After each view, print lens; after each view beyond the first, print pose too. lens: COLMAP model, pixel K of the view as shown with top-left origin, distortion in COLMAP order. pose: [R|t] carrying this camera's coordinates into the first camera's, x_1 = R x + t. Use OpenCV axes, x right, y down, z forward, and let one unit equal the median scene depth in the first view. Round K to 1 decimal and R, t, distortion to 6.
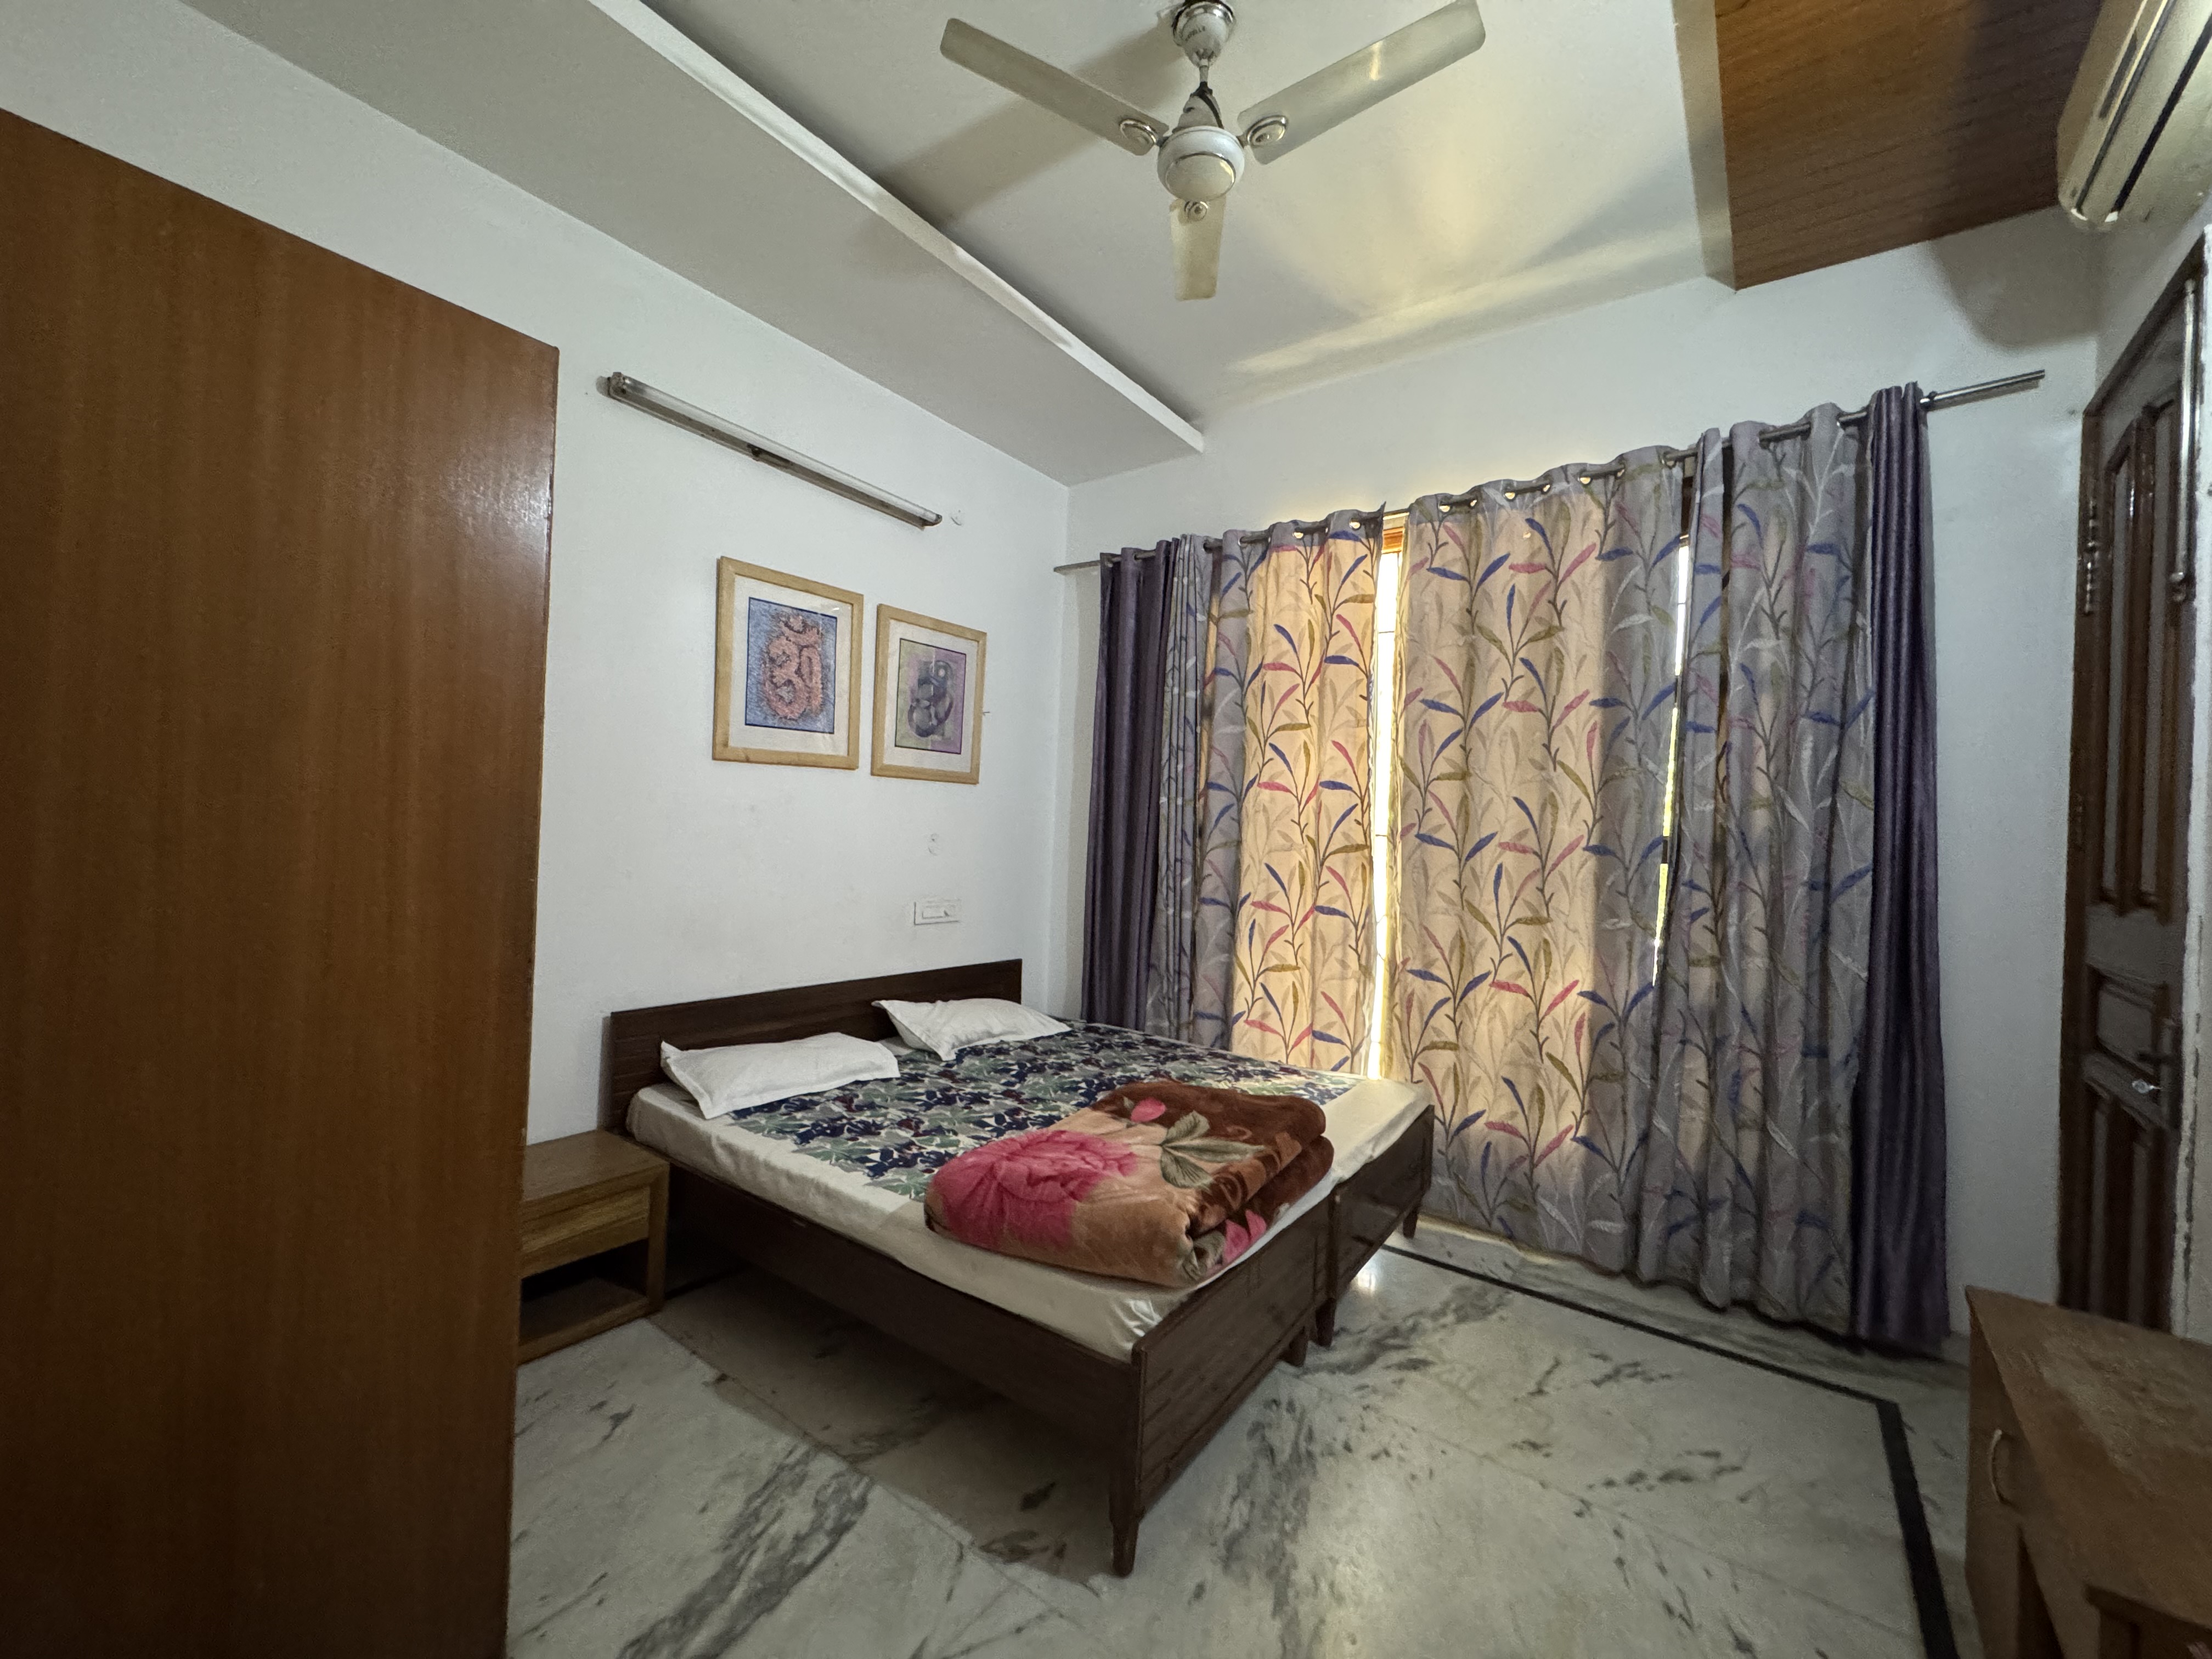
lens RADIAL K [[884.1, 0, 1110.5], [0, 884.1, 818.3], [0, 0, 1]] dist [-0.005825, -0.000034]
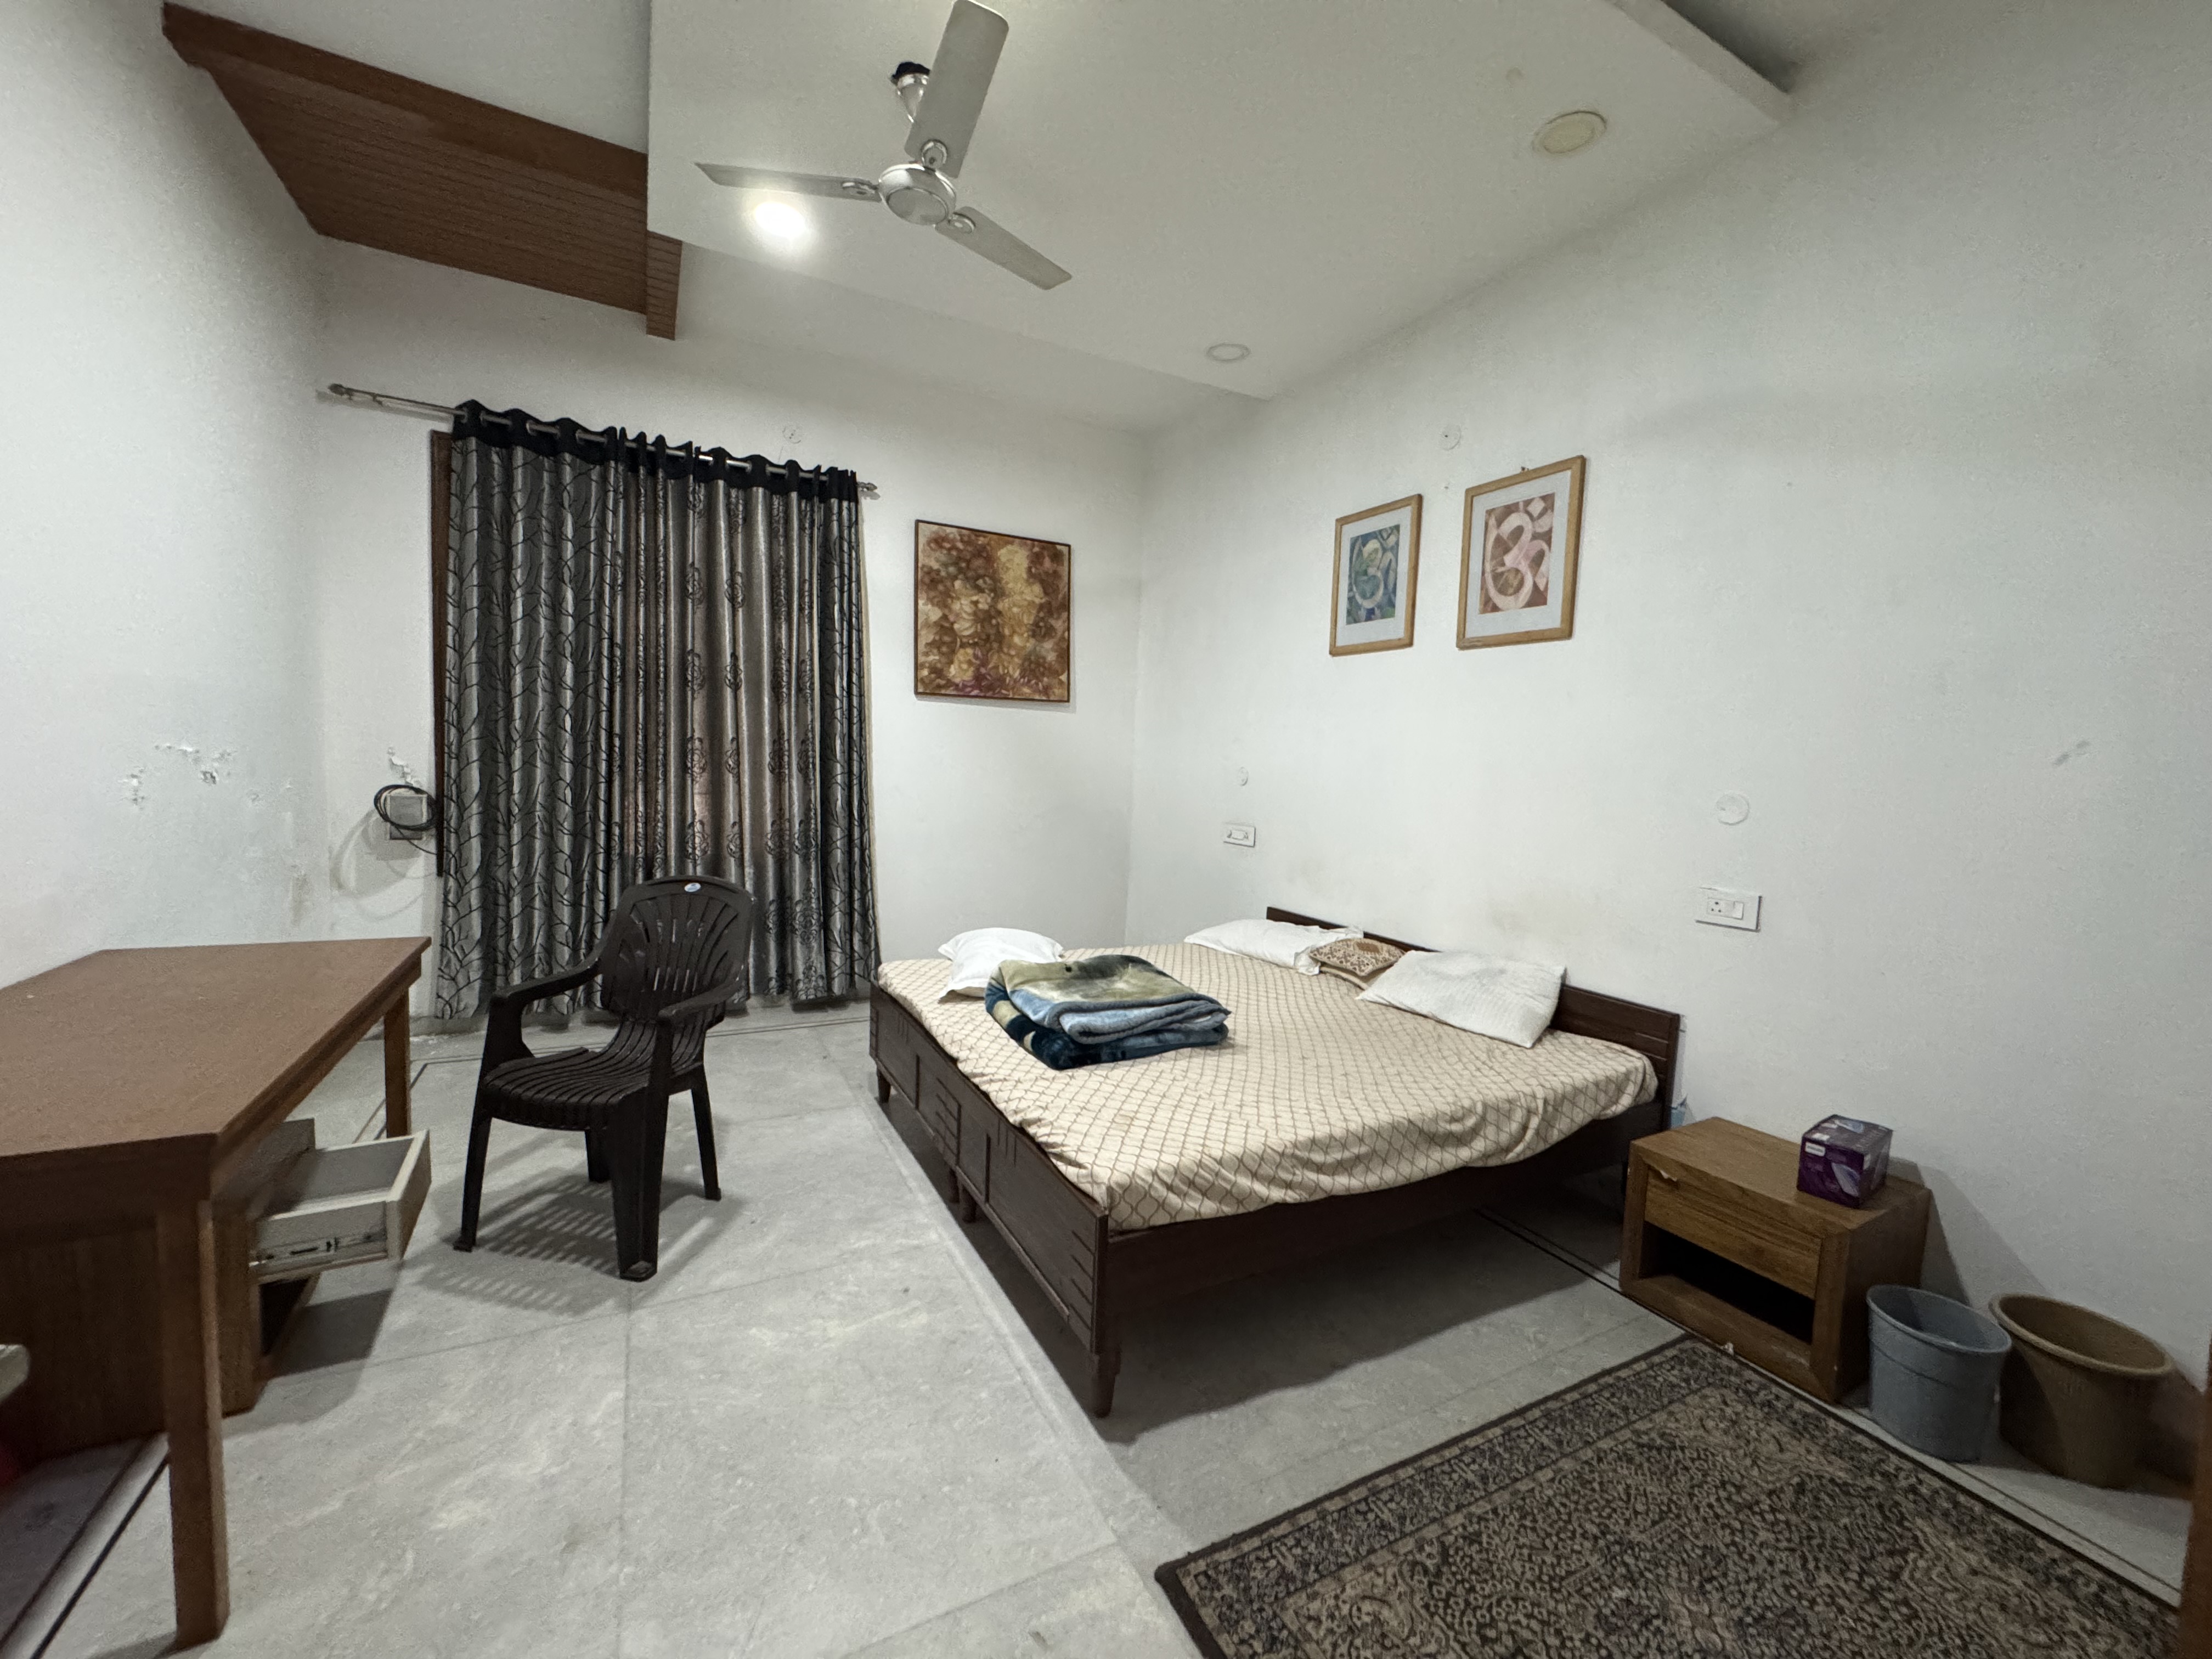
lens RADIAL K [[884.1, 0, 1107.6], [0, 884.1, 820.0], [0, 0, 1]] dist [-0.005825, -0.000034]
pose [[-0.420733, 0.021413, -0.906932, 0.975719], [-0.056488, 0.997163, 0.049749, 0.144126], [0.905424, 0.072161, -0.418330, 1.165711]]
